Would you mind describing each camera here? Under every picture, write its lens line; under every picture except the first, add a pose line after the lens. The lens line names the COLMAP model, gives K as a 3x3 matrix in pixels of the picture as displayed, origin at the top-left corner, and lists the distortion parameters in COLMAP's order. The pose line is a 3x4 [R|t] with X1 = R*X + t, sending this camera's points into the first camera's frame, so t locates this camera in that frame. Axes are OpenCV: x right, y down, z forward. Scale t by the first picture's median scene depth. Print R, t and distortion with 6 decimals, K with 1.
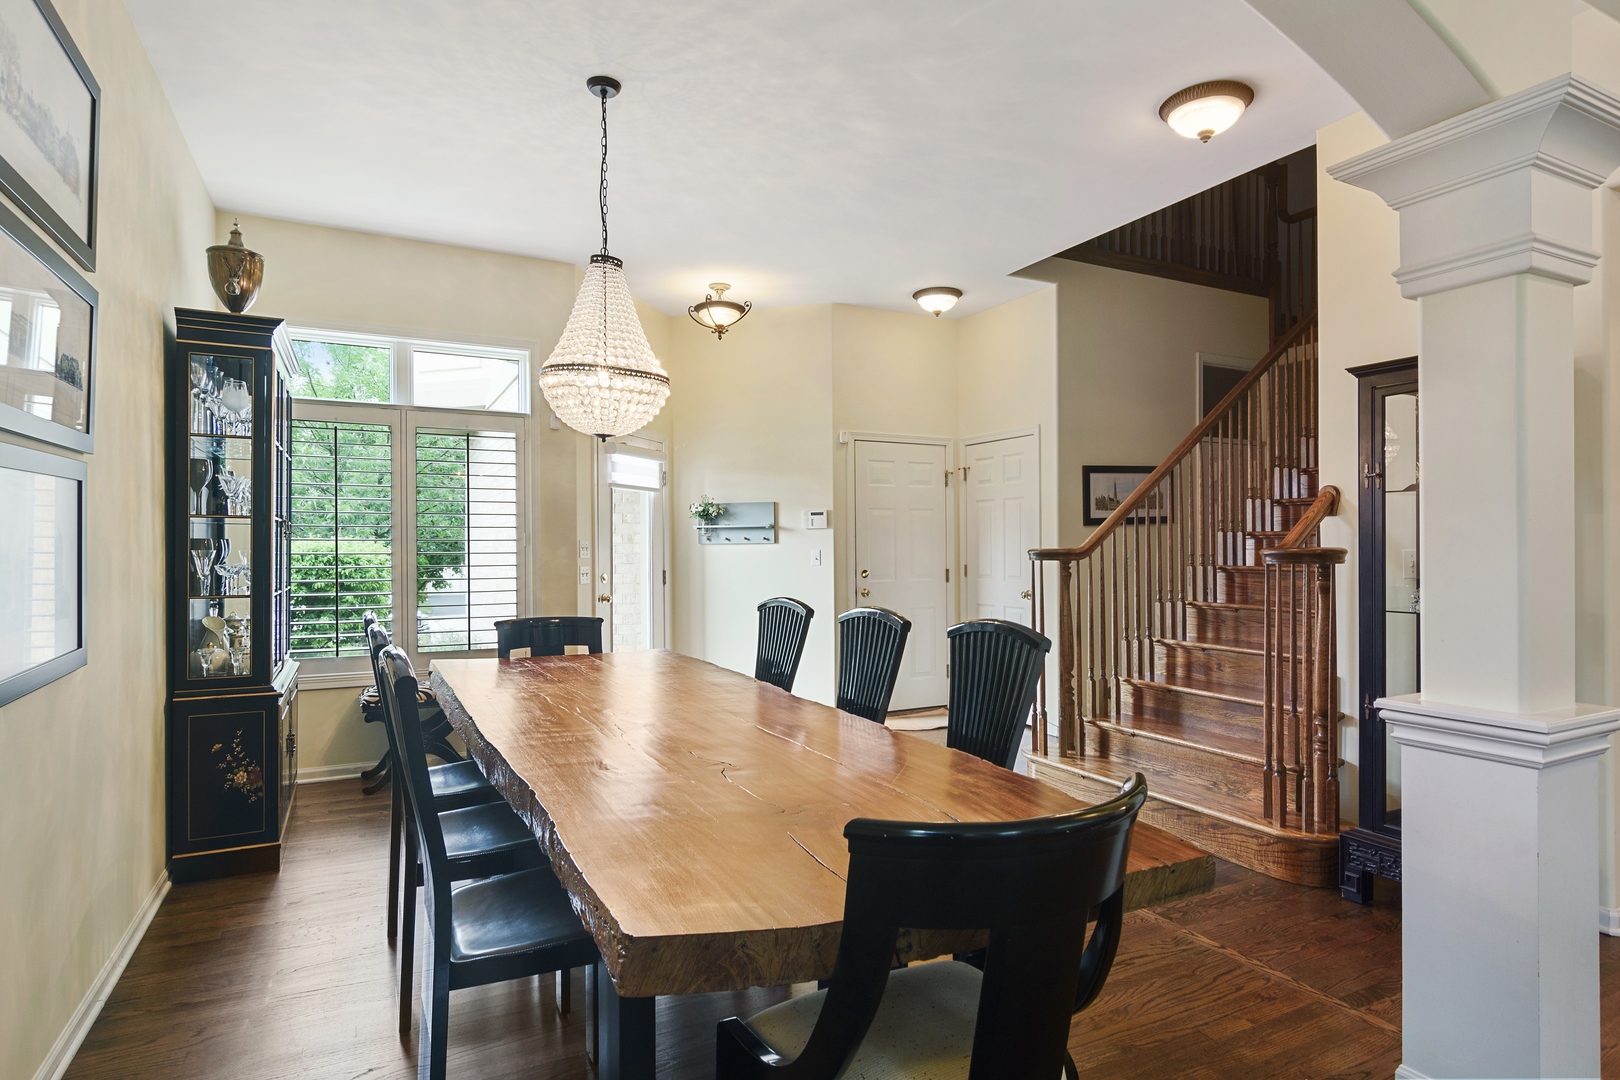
lens RADIAL K [[869.2, 0, 810.6], [0, 869.2, 543.2], [0, 0, 1]] dist [0.006765, -0.001328]
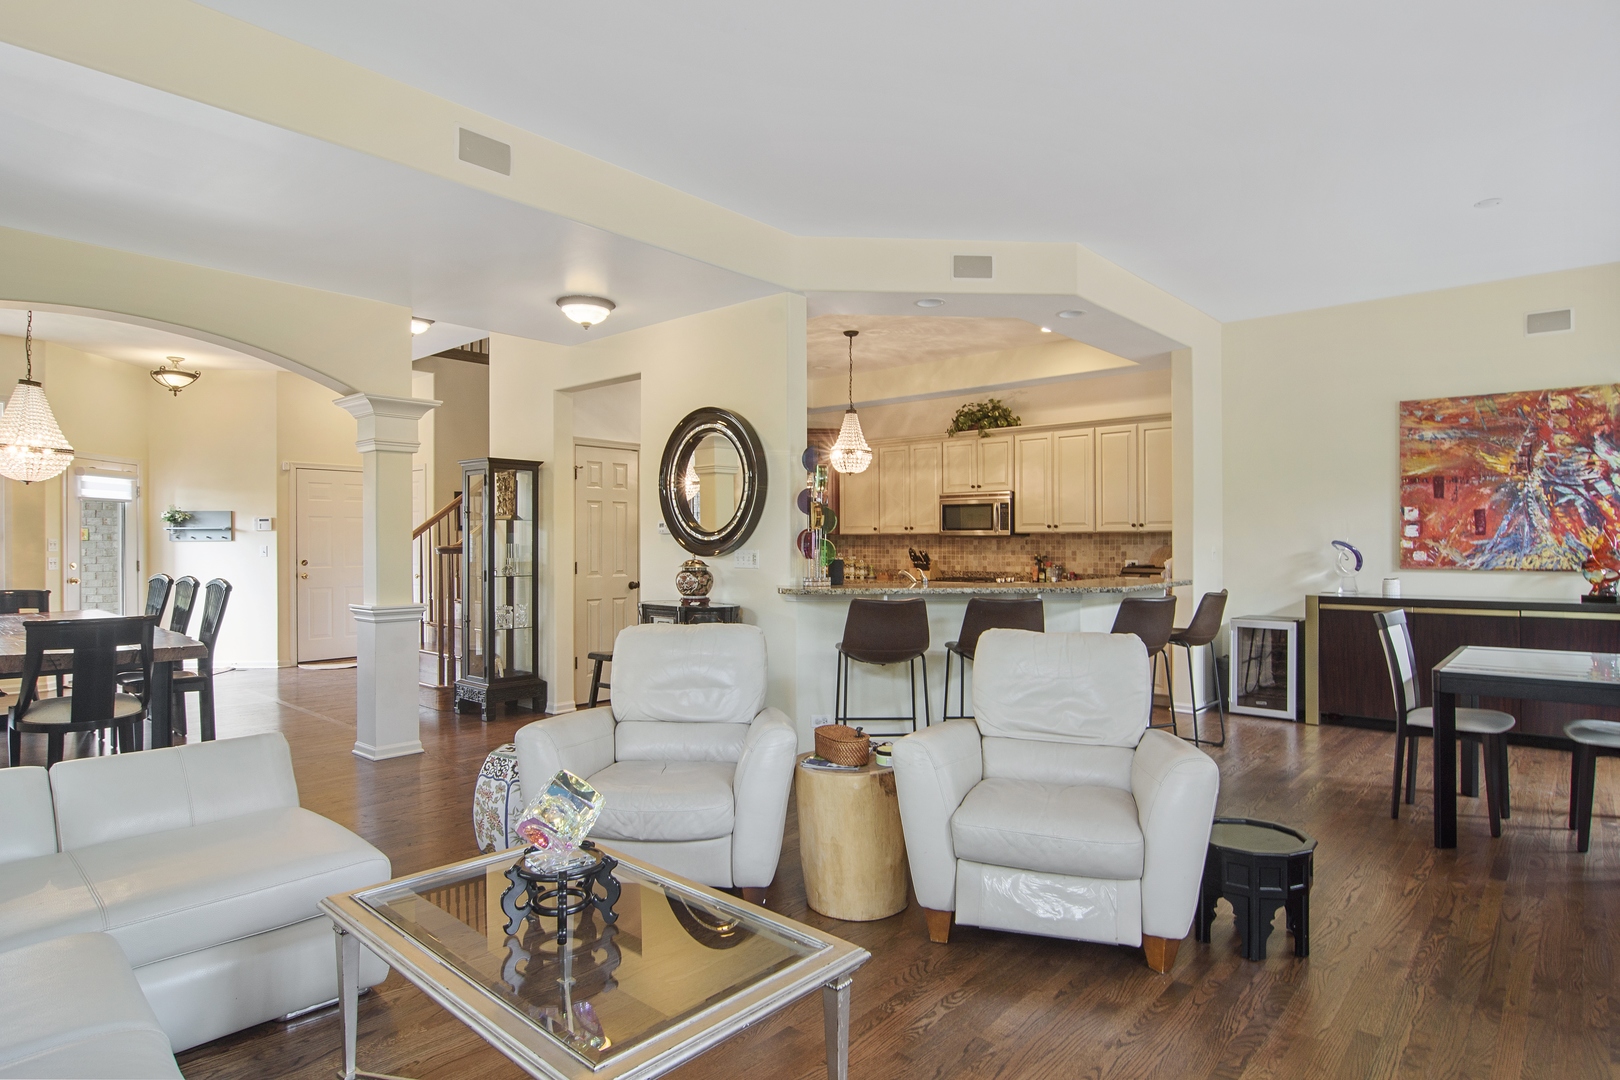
lens RADIAL K [[869.2, 0, 813.1], [0, 869.2, 534.2], [0, 0, 1]] dist [0.006765, -0.001328]
pose [[0.940178, 0.008303, 0.340583, 0.359873], [-0.005207, 0.999936, -0.010004, -0.001750], [-0.340644, 0.007632, 0.940161, -0.629684]]
